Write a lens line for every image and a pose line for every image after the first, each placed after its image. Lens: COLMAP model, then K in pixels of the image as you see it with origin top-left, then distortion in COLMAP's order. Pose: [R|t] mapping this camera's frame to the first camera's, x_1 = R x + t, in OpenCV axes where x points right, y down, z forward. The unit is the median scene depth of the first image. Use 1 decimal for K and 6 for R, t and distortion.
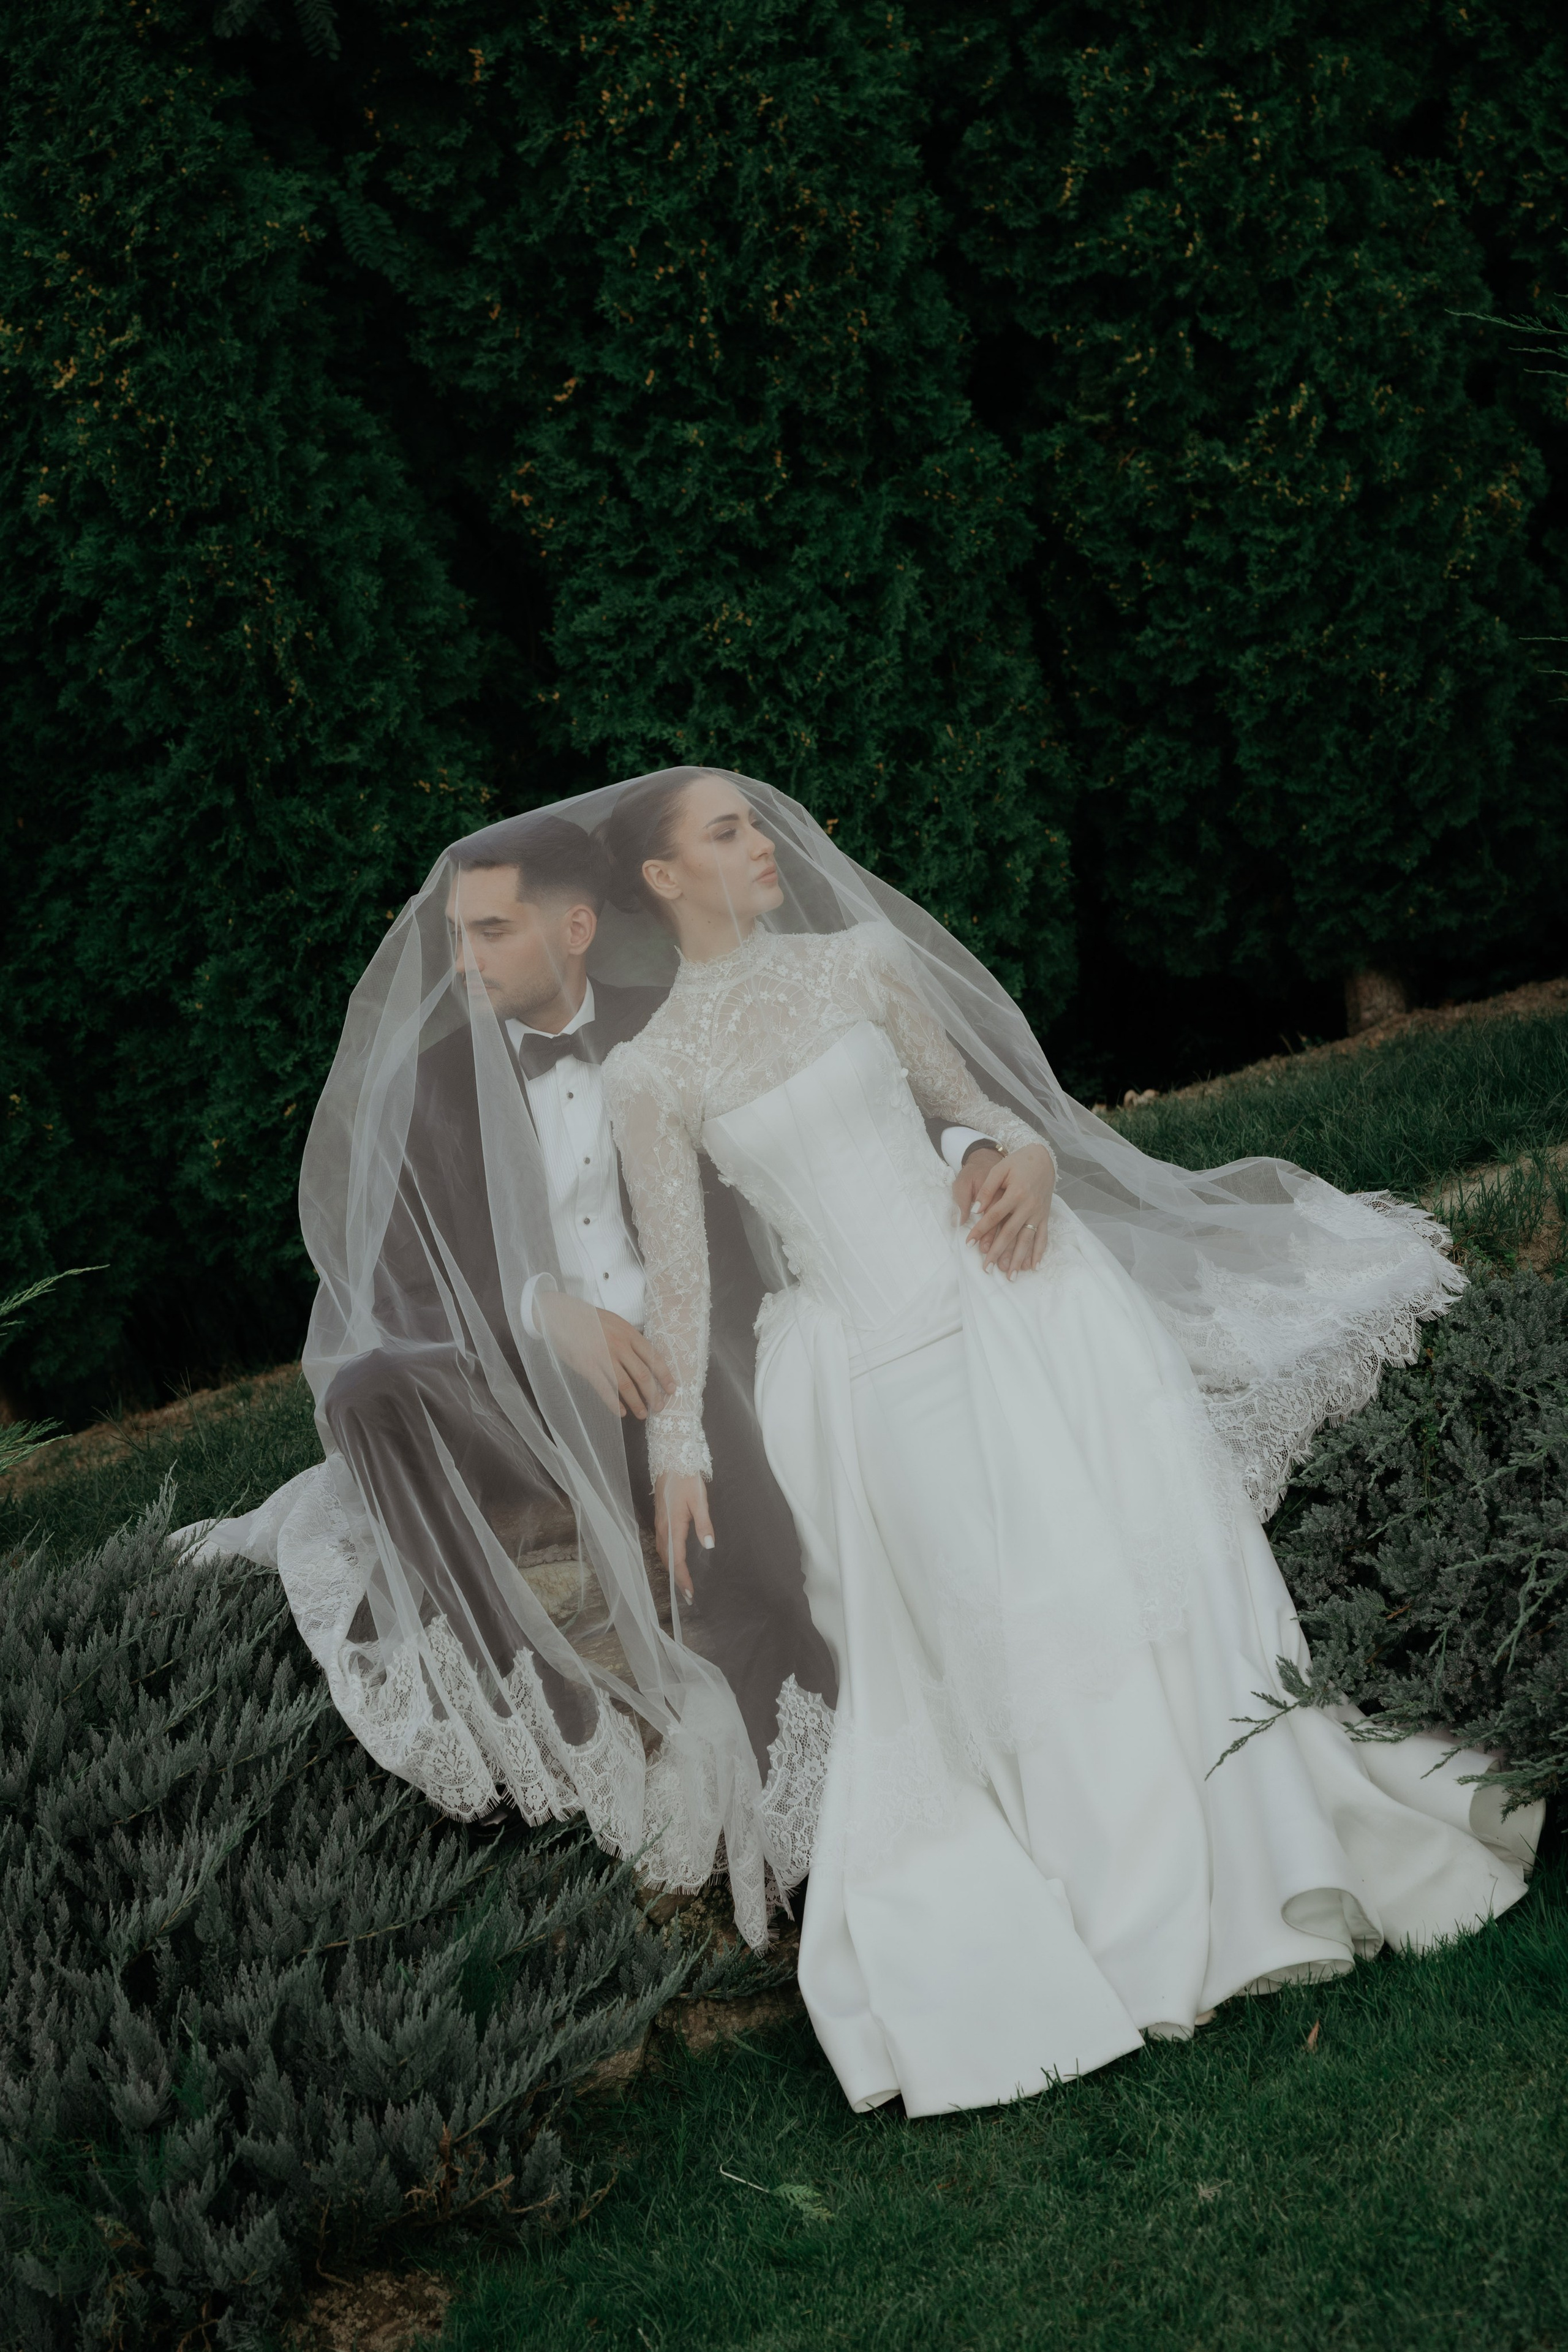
lens RADIAL K [[4299.2, 0, 789.8], [0, 4299.2, 1231.4], [0, 0, 1]] dist [0.009149, 0.000000]
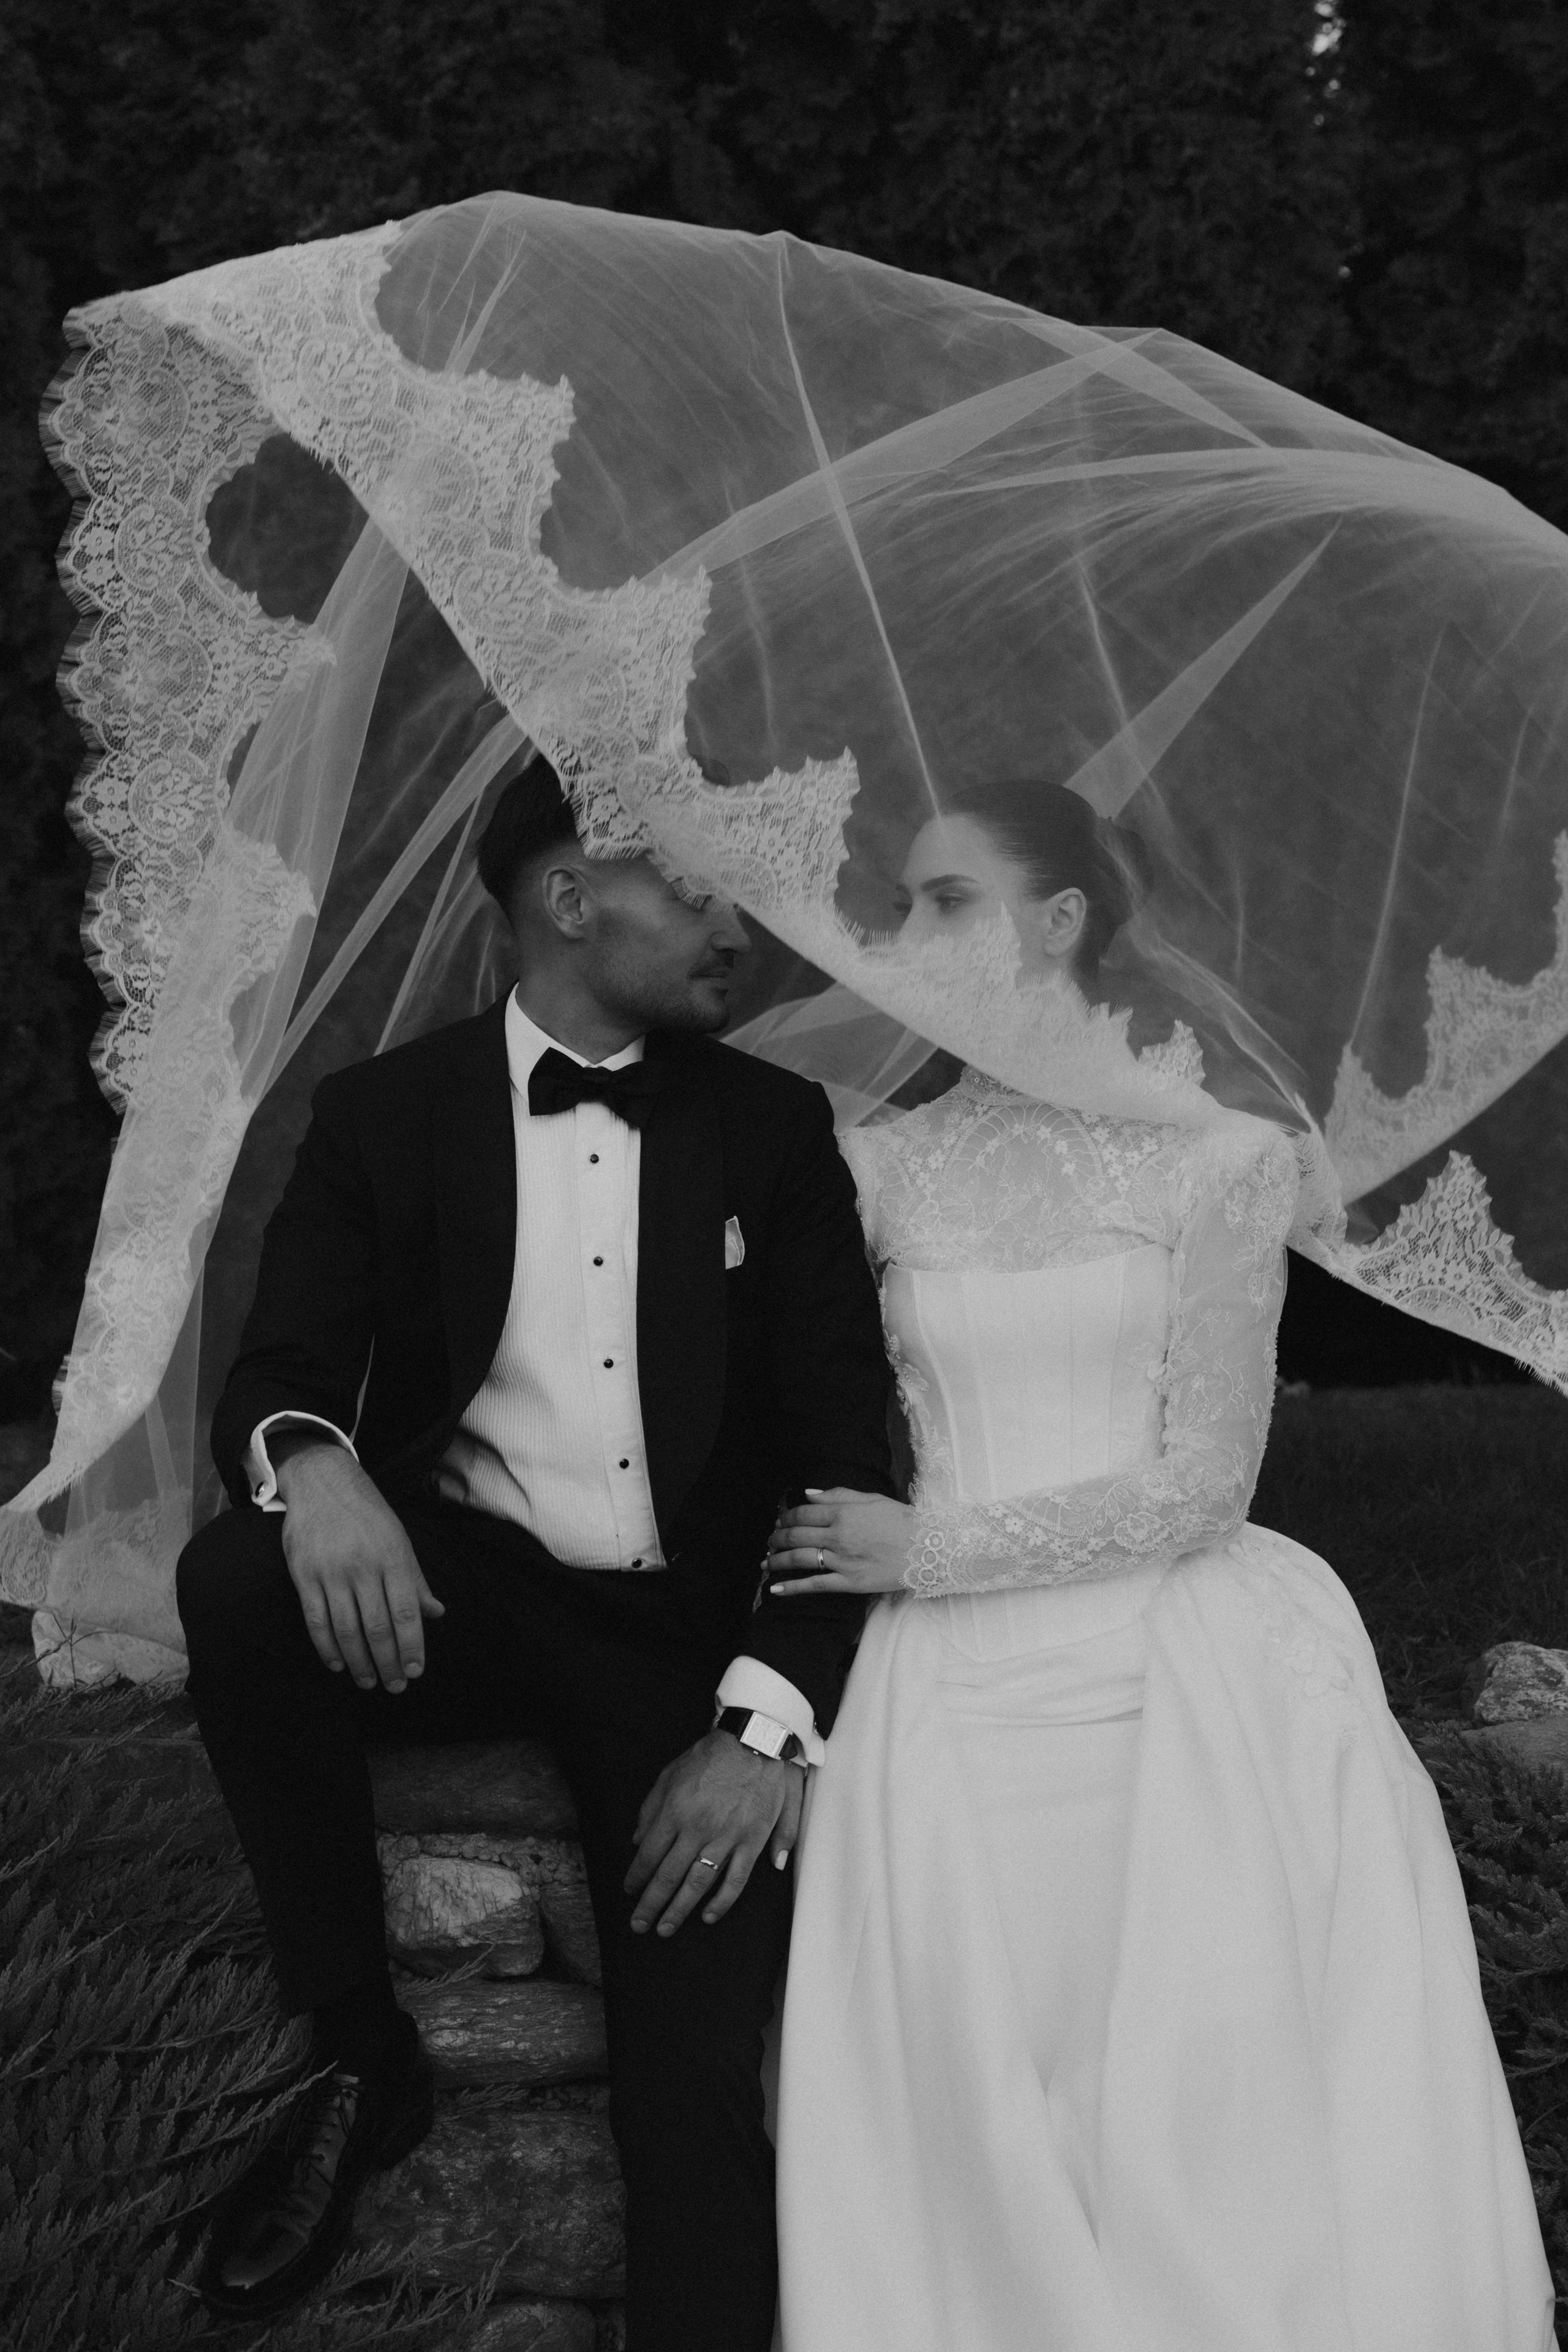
lens RADIAL K [[3683.0, 0, 760.9], [0, 3683.0, 1125.8], [0, 0, 1]] dist [0.003881, 0.000000]
pose [[0.962584, 0.270288, -0.019414, -0.021126], [-0.270977, 0.960620, -0.061491, -0.007936], [0.002029, 0.064451, 0.997919, 0.276949]]
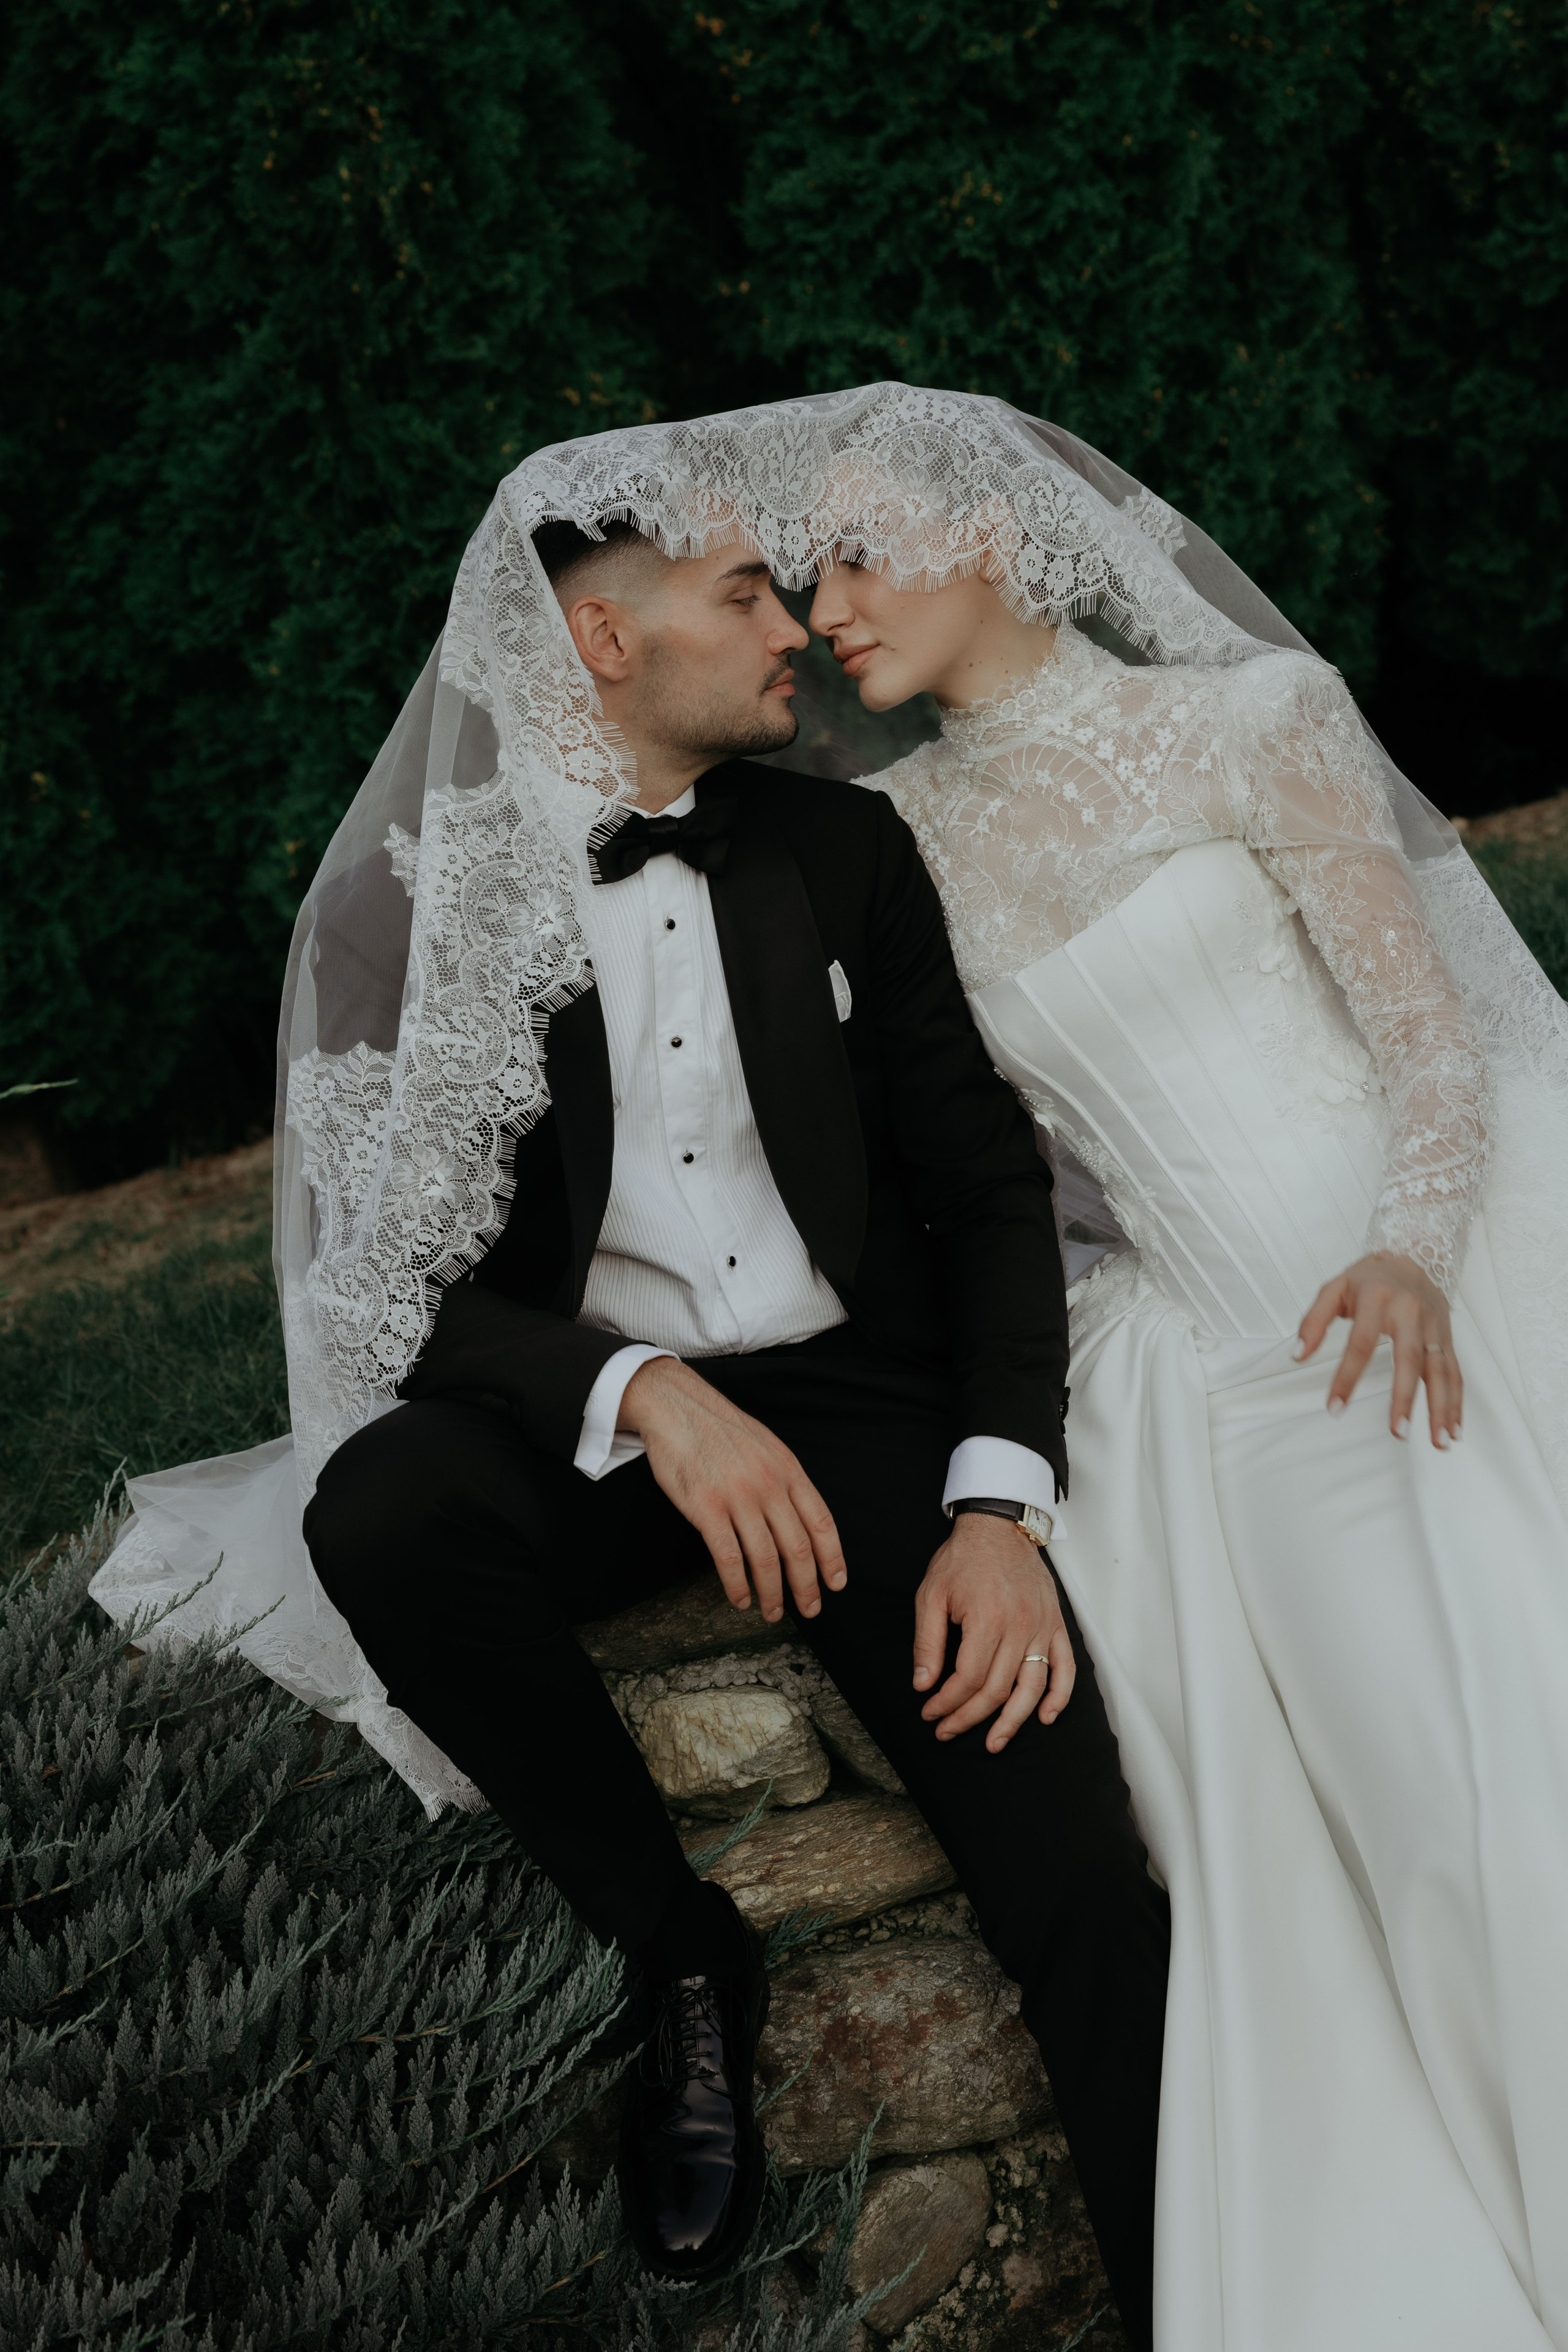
lens RADIAL K [[3523.5, 0, 790.9], [0, 3523.5, 1170.0], [0, 0, 1]] dist [0.014261, 0.000000]
pose [[0.998858, 0.044192, -0.018171, -0.027478], [-0.042114, 0.993879, 0.102130, -0.031191], [0.022574, -0.101248, 0.994605, 0.351222]]
